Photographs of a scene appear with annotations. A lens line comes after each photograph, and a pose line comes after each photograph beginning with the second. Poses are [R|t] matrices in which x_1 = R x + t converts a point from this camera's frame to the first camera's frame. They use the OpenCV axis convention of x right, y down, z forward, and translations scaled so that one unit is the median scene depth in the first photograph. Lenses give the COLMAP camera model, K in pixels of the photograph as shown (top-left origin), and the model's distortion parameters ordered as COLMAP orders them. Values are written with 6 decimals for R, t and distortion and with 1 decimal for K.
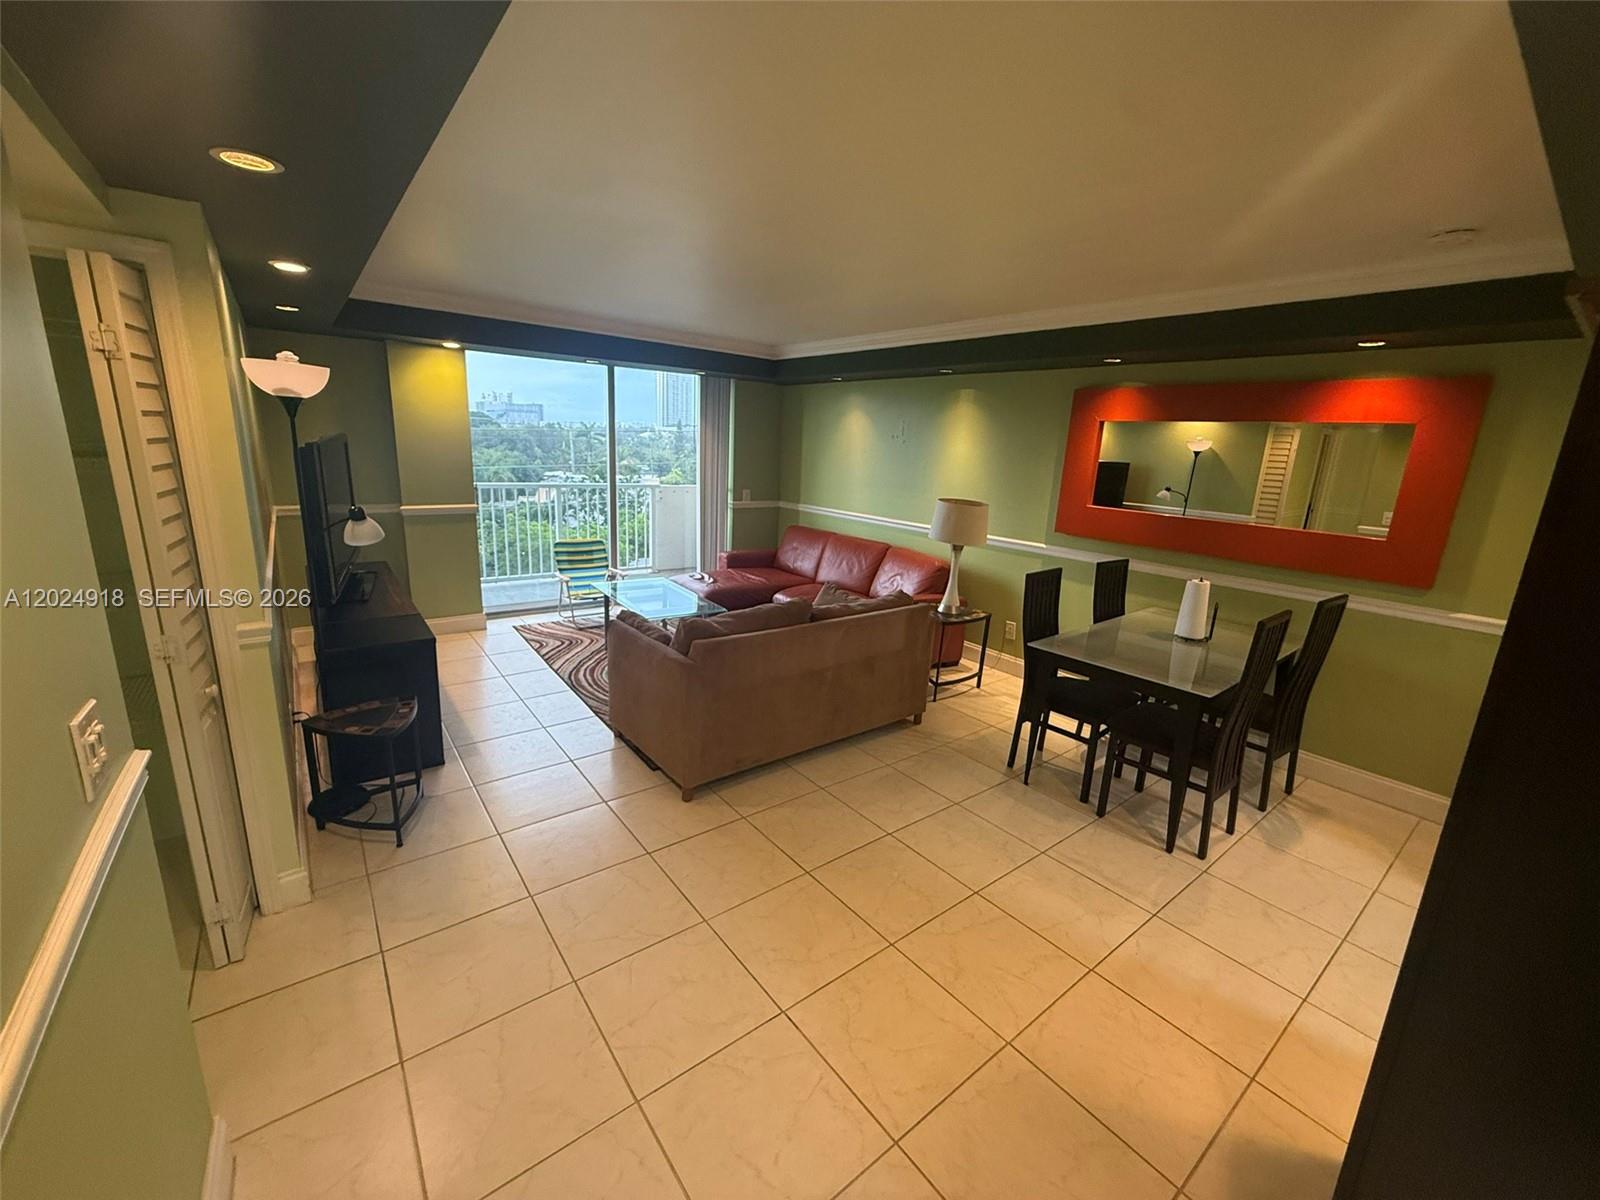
lens RADIAL K [[641.0, 0, 801.2], [0, 641.0, 596.2], [0, 0, 1]] dist [0.001269, -0.000156]
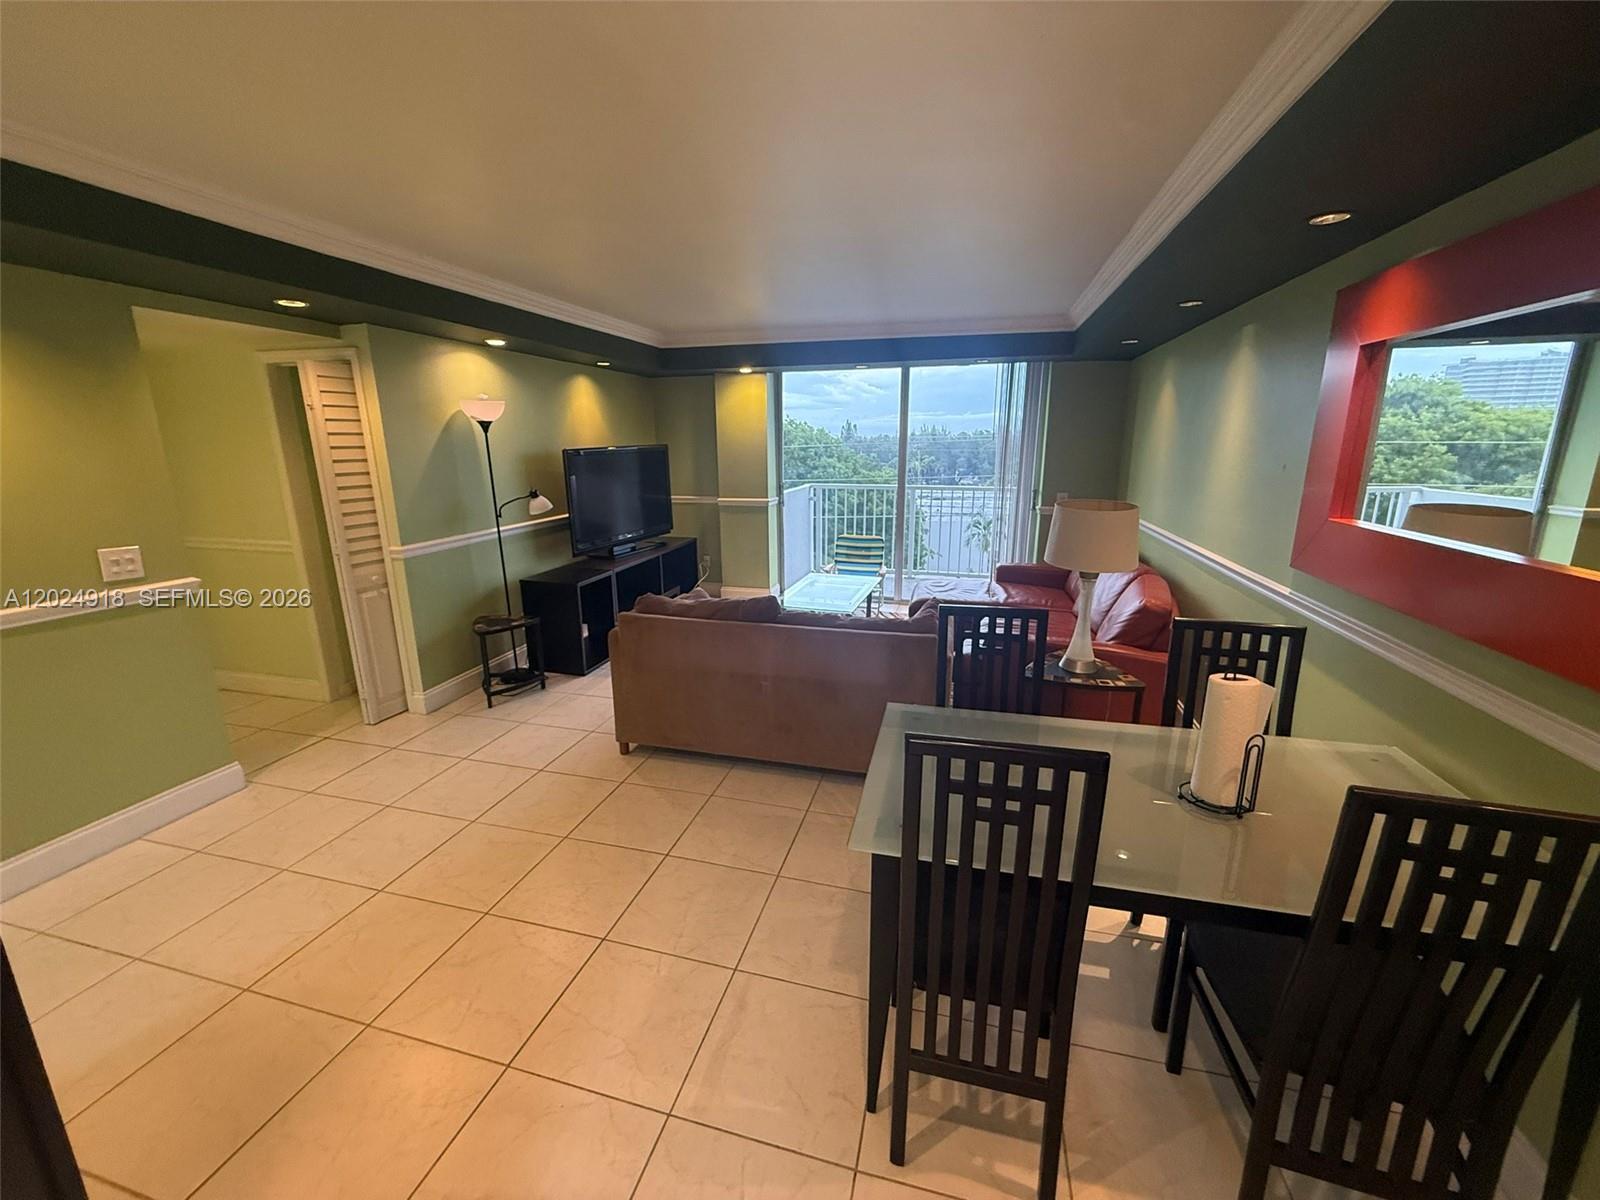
lens RADIAL K [[641.0, 0, 798.8], [0, 641.0, 598.0], [0, 0, 1]] dist [0.001269, -0.000156]
pose [[0.604327, 0.139605, -0.784410, 0.519656], [-0.152688, 0.986574, 0.057951, -0.038360], [0.781969, 0.084749, 0.617529, 0.318792]]
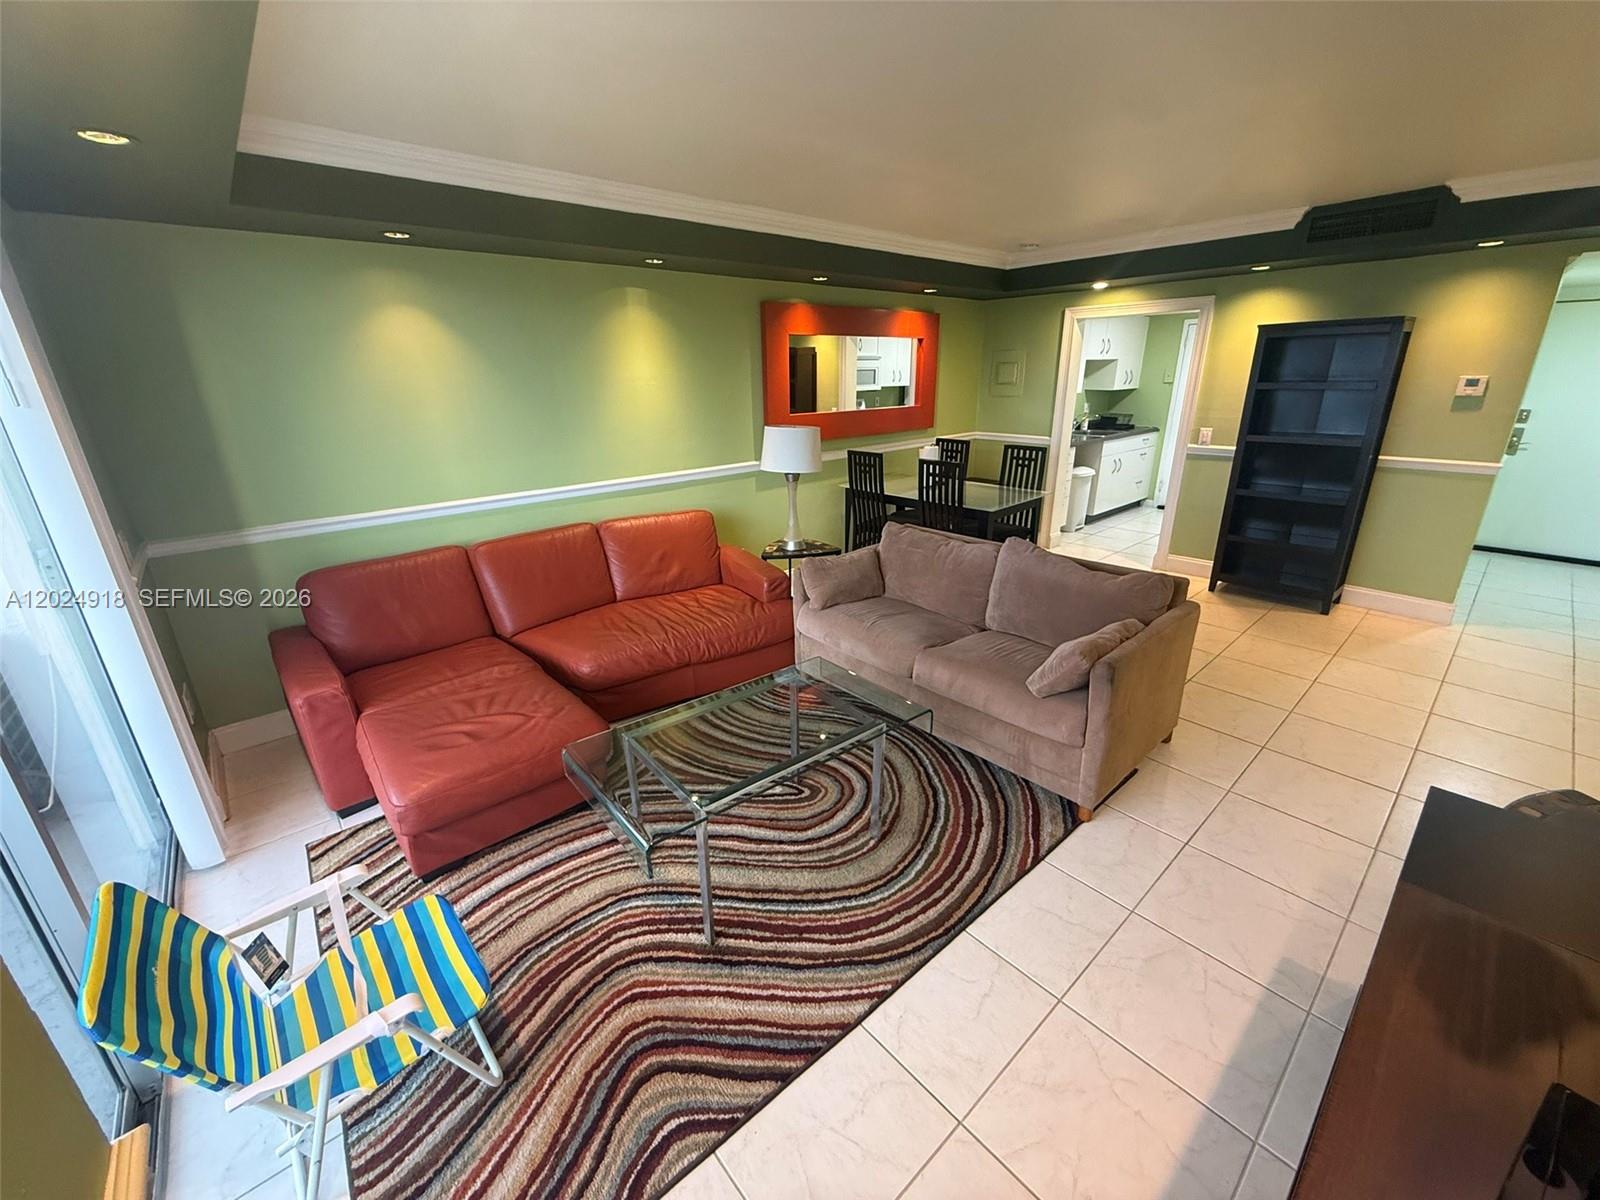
lens RADIAL K [[641.0, 0, 804.5], [0, 641.0, 594.5], [0, 0, 1]] dist [0.001269, -0.000156]
pose [[-0.057658, -0.394461, 0.917102, -0.576928], [0.235424, 0.887350, 0.396465, -0.252703], [-0.970181, 0.238767, 0.041702, 0.854040]]
